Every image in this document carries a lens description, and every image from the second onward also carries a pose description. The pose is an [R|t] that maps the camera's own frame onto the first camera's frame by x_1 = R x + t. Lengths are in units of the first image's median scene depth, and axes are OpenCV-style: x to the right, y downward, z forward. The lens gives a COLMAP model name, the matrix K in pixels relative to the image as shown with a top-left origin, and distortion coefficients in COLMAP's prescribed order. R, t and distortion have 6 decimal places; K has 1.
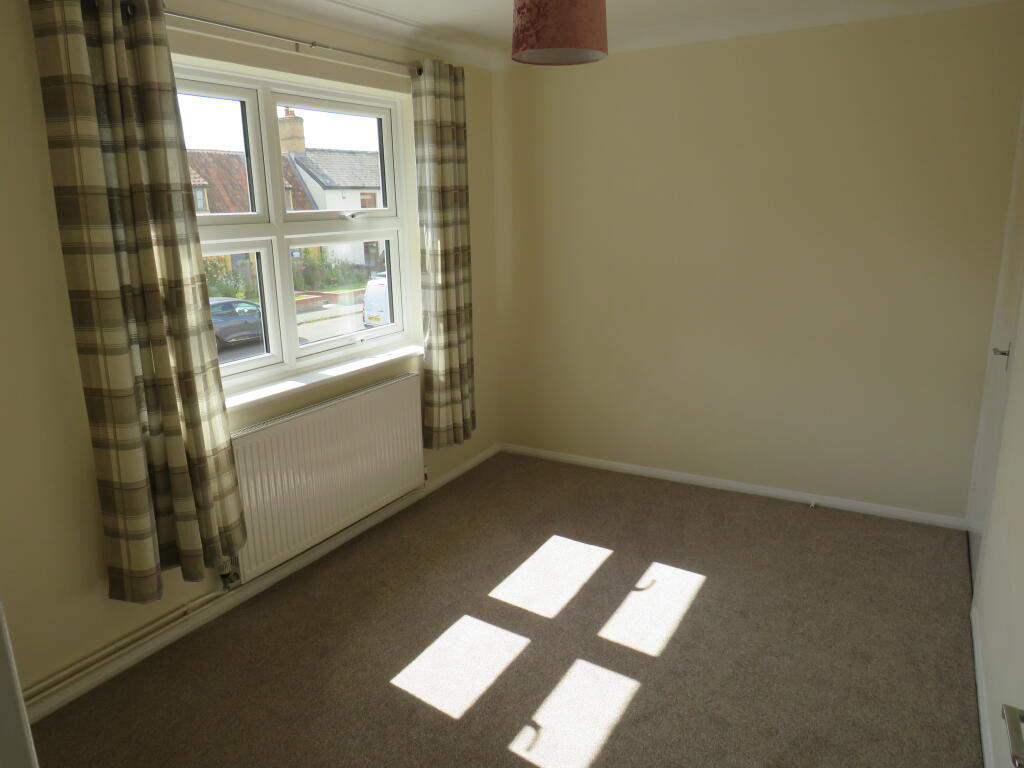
lens RADIAL K [[745.3, 0, 512.0], [0, 745.3, 384.0], [0, 0, 1]] dist [-0.002843, -0.001994]
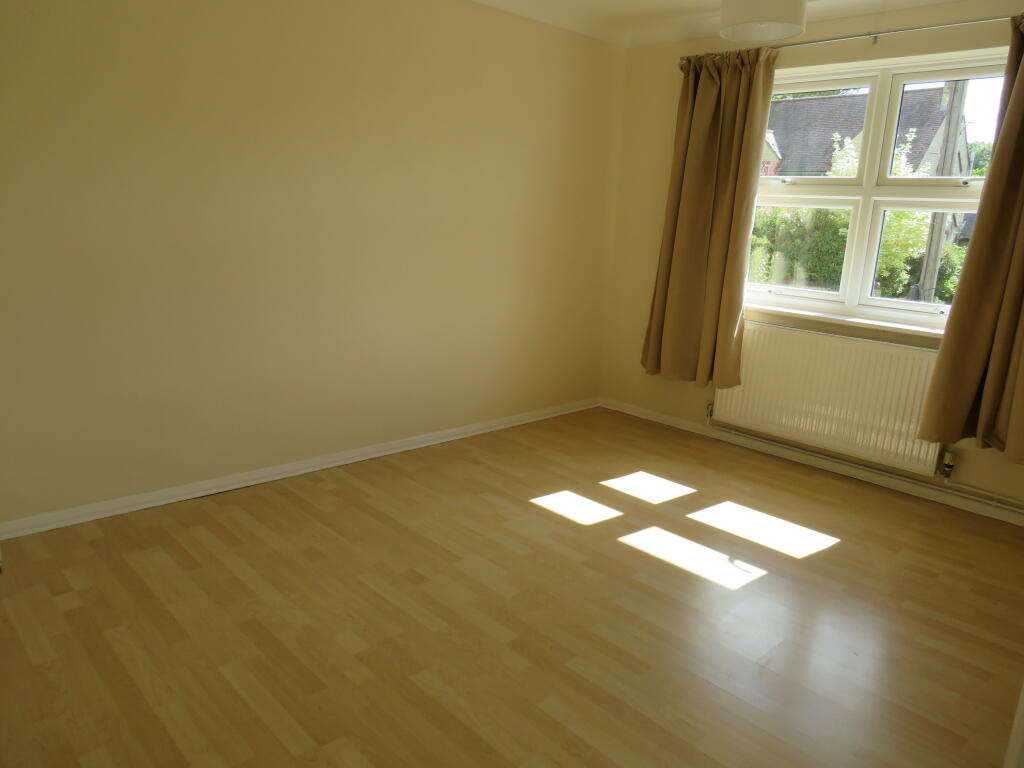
lens RADIAL K [[745.3, 0, 512.0], [0, 745.3, 384.0], [0, 0, 1]] dist [-0.002843, -0.001994]
pose [[-0.291721, 0.242930, -0.925140, 1.051750], [-0.251035, 0.913860, 0.319126, -0.164970], [0.922974, 0.325338, -0.205608, 0.827532]]
